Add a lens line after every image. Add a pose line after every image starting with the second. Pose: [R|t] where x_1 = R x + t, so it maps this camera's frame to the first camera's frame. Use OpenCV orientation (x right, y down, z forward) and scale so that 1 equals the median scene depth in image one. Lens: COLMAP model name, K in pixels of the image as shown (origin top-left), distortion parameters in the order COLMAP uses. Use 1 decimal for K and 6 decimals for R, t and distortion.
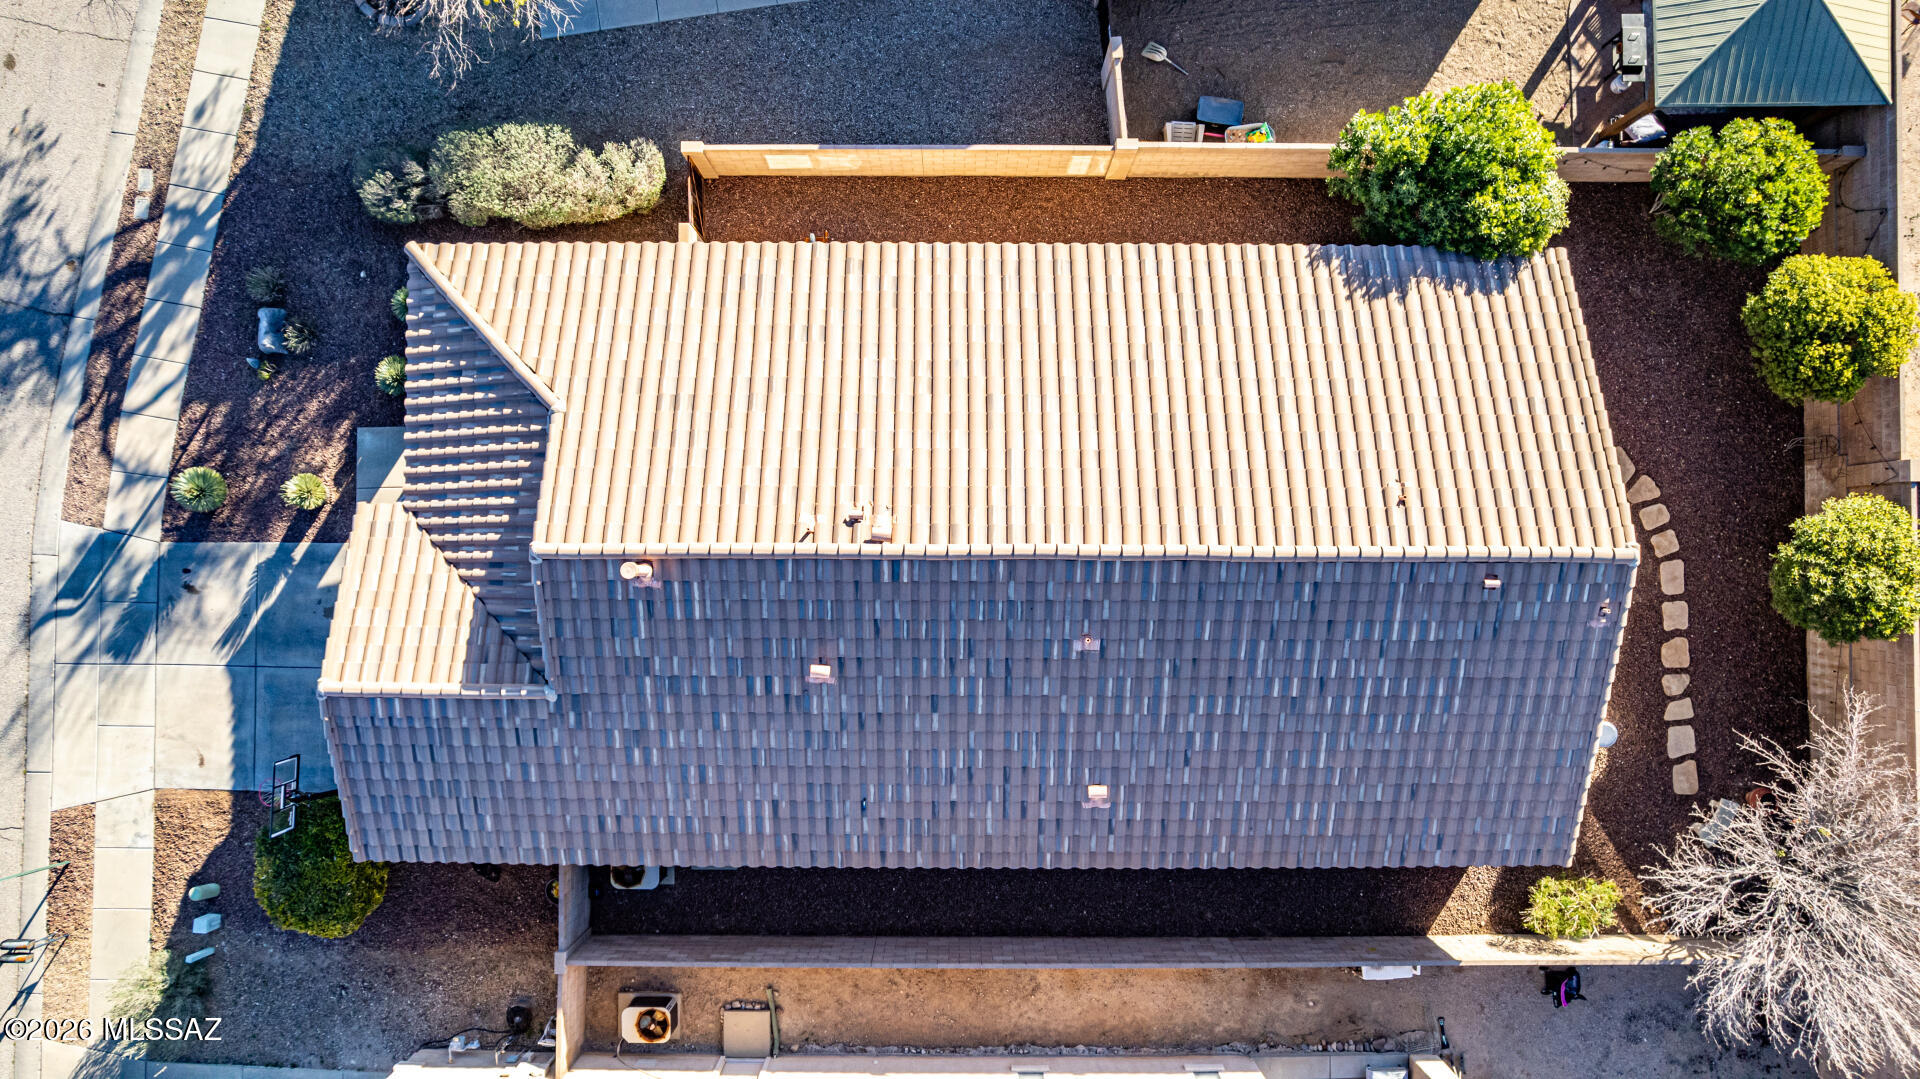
lens RADIAL K [[1244.4, 0, 967.0], [0, 1244.4, 497.0], [0, 0, 1]] dist [-0.061894, 0.047308]
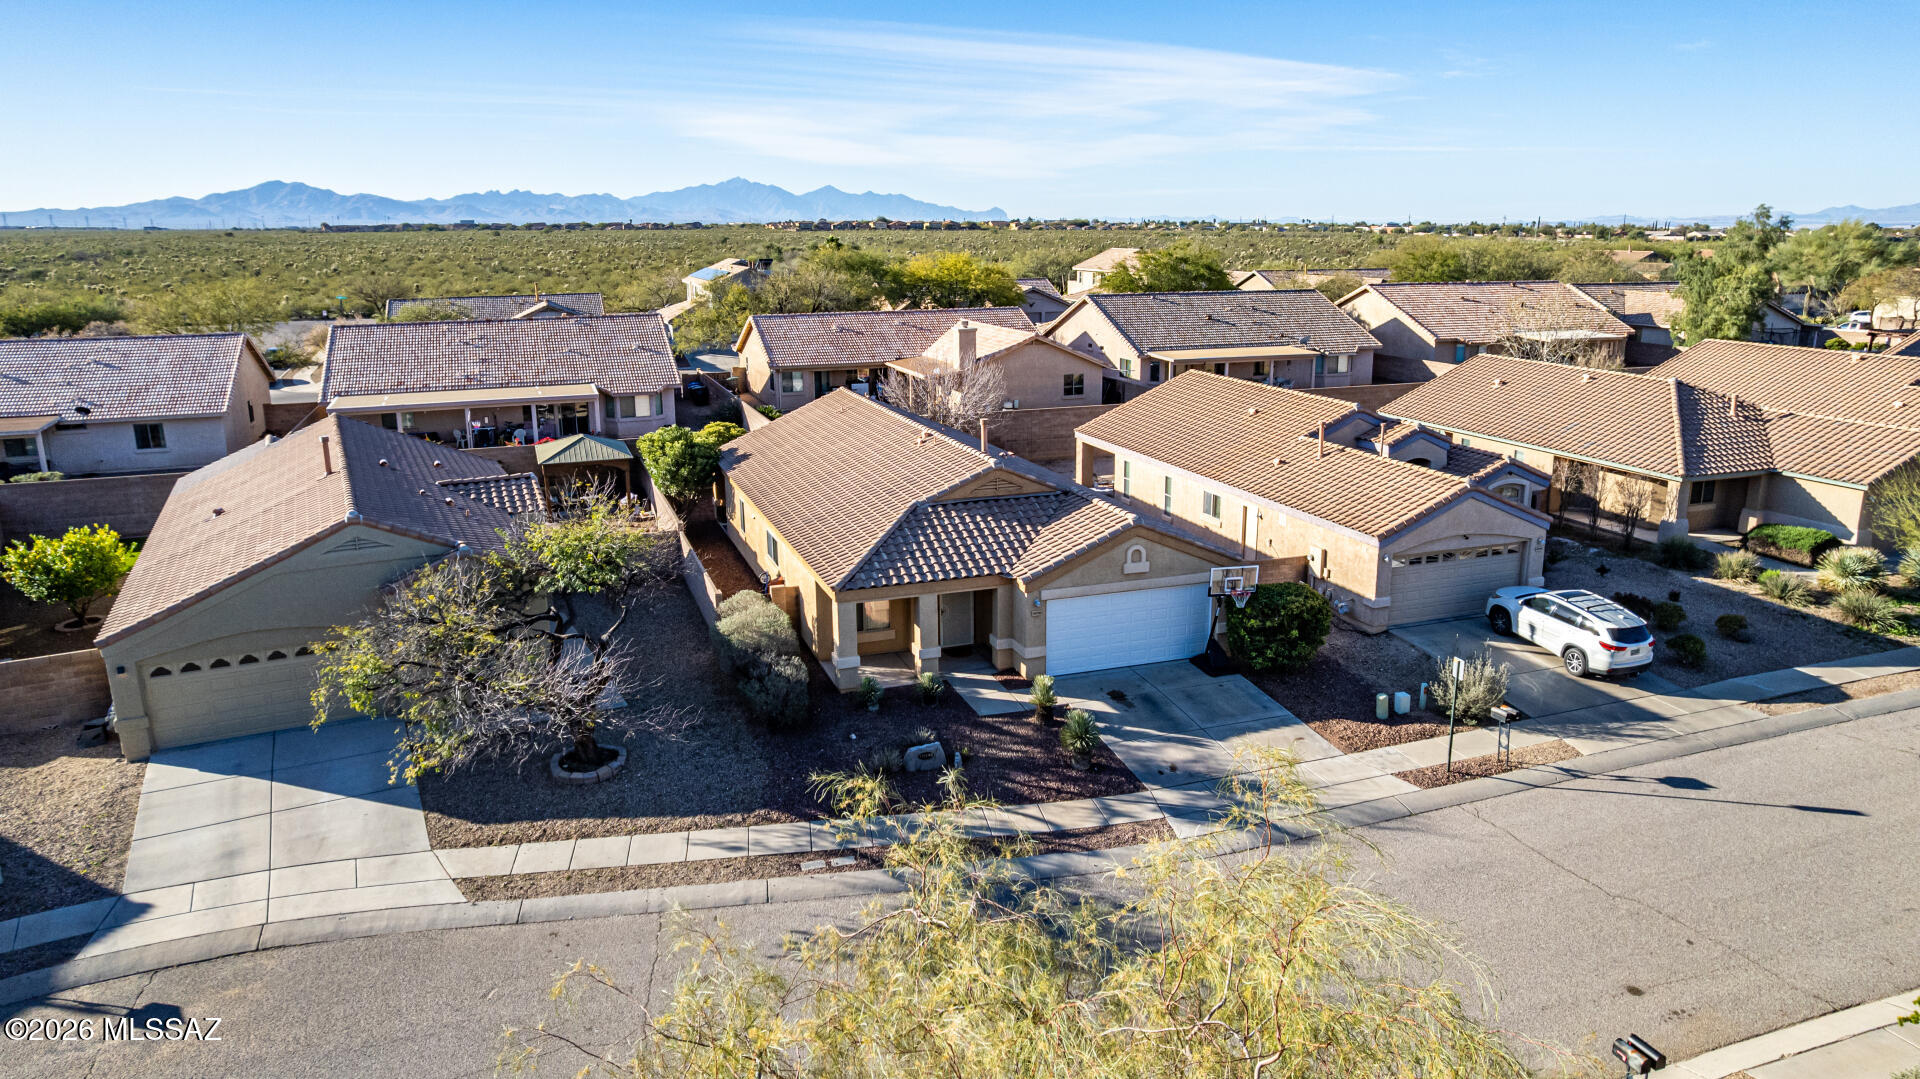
lens RADIAL K [[1251.0, 0, 966.5], [0, 1251.0, 530.7], [0, 0, 1]] dist [-0.074759, 0.062574]
pose [[-0.343188, -0.223022, 0.912405, -1.535737], [0.939037, -0.059992, 0.338541, -0.465900], [-0.020765, 0.972966, 0.230015, 0.536757]]
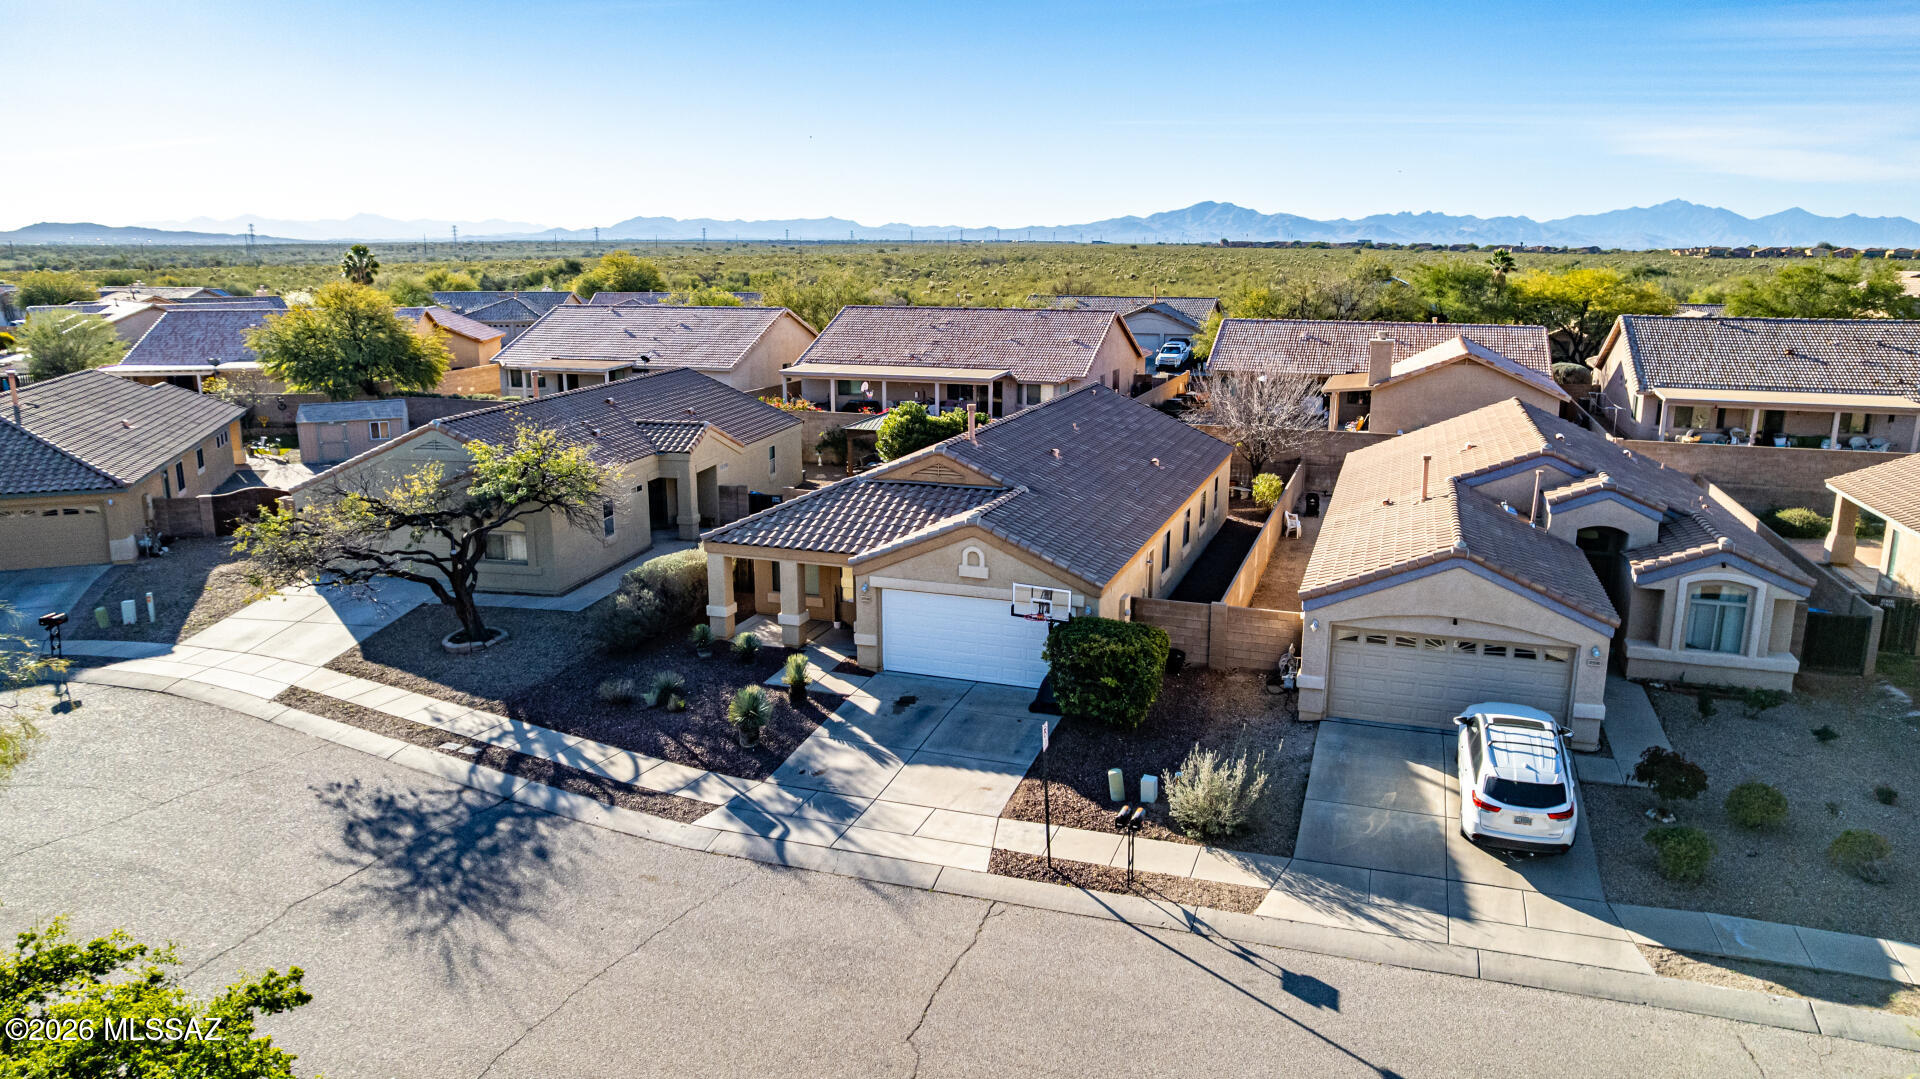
lens RADIAL K [[1261.3, 0, 969.0], [0, 1261.3, 538.0], [0, 0, 1]] dist [-0.068050, 0.052009]
pose [[0.322652, -0.213132, 0.922210, -1.506748], [0.946081, 0.102203, -0.307384, 0.488295], [-0.028739, 0.971663, 0.234616, 0.560382]]
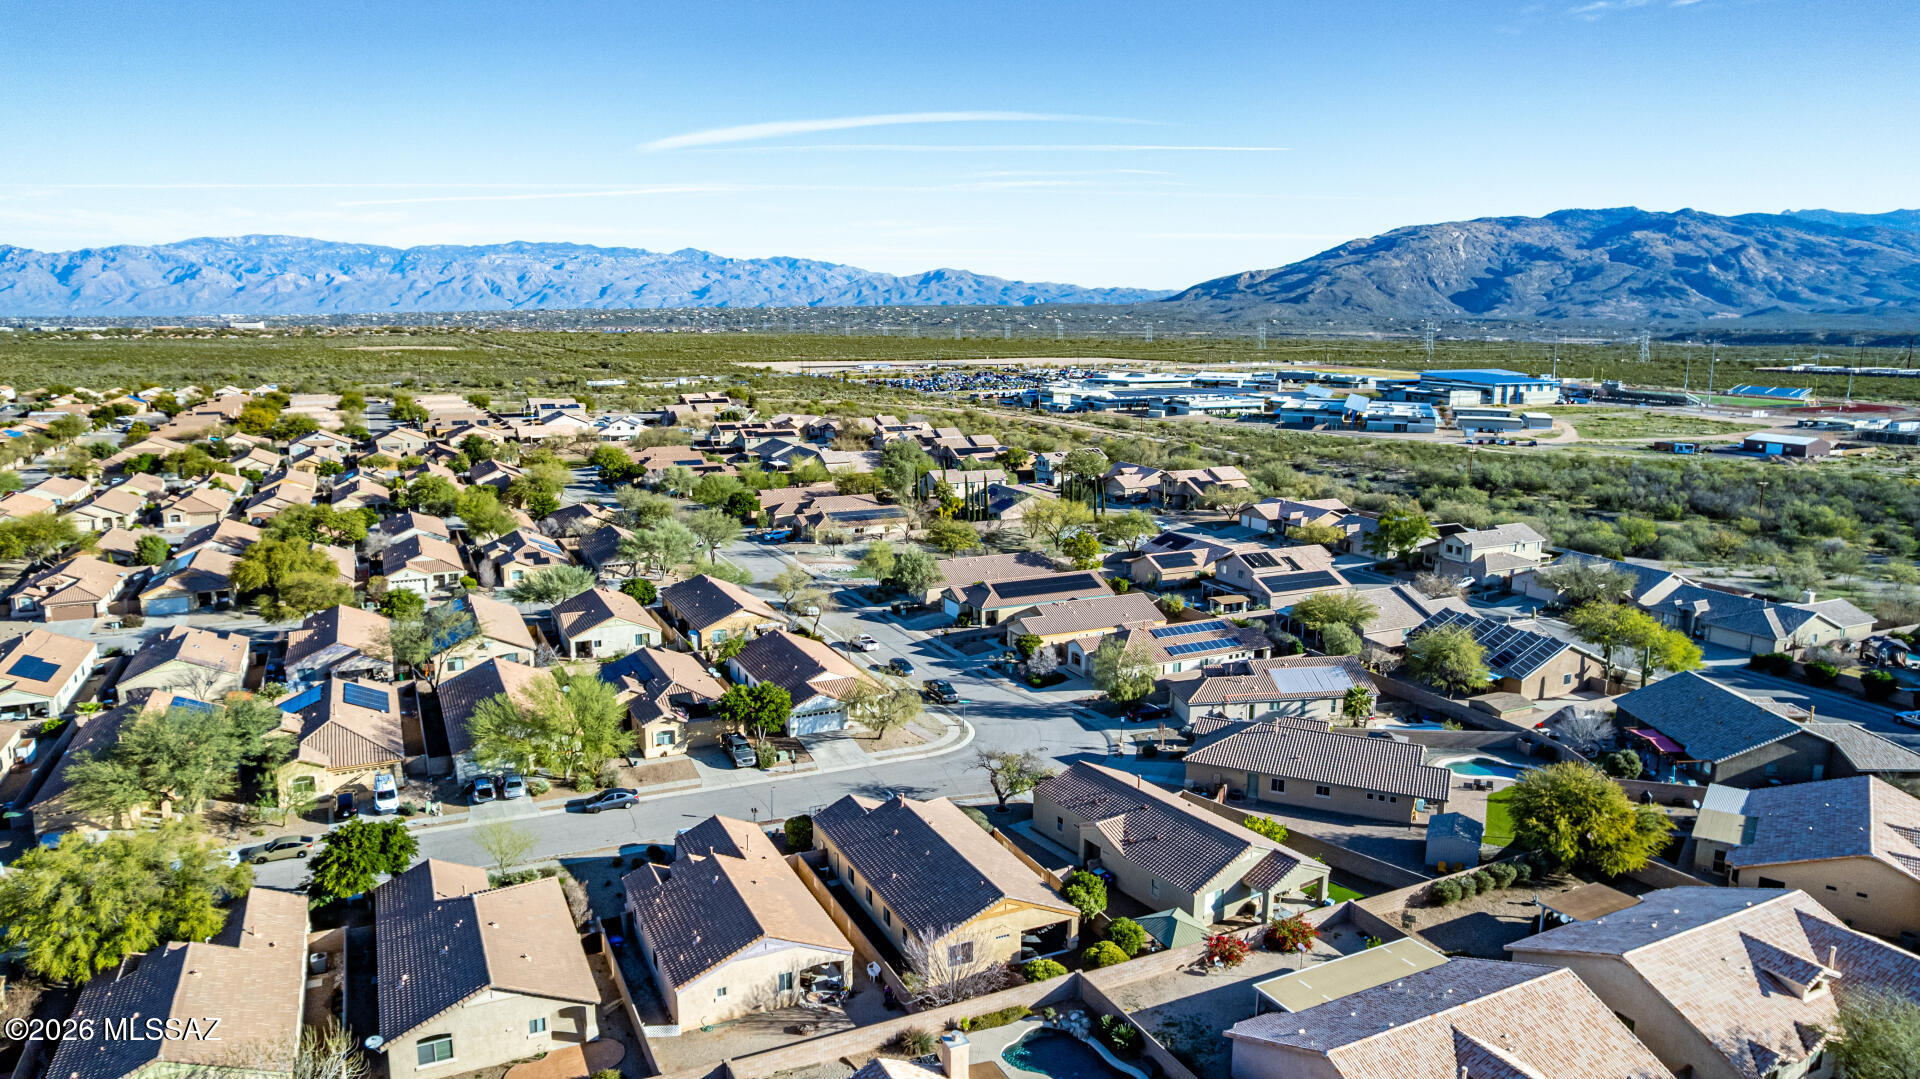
lens RADIAL K [[1244.4, 0, 967.0], [0, 1244.4, 497.0], [0, 0, 1]] dist [-0.061894, 0.047308]
pose [[0.437255, 0.142323, -0.888005, 3.082802], [-0.899139, 0.089953, -0.428320, 1.372768], [0.018919, 0.985724, 0.167301, -0.735584]]
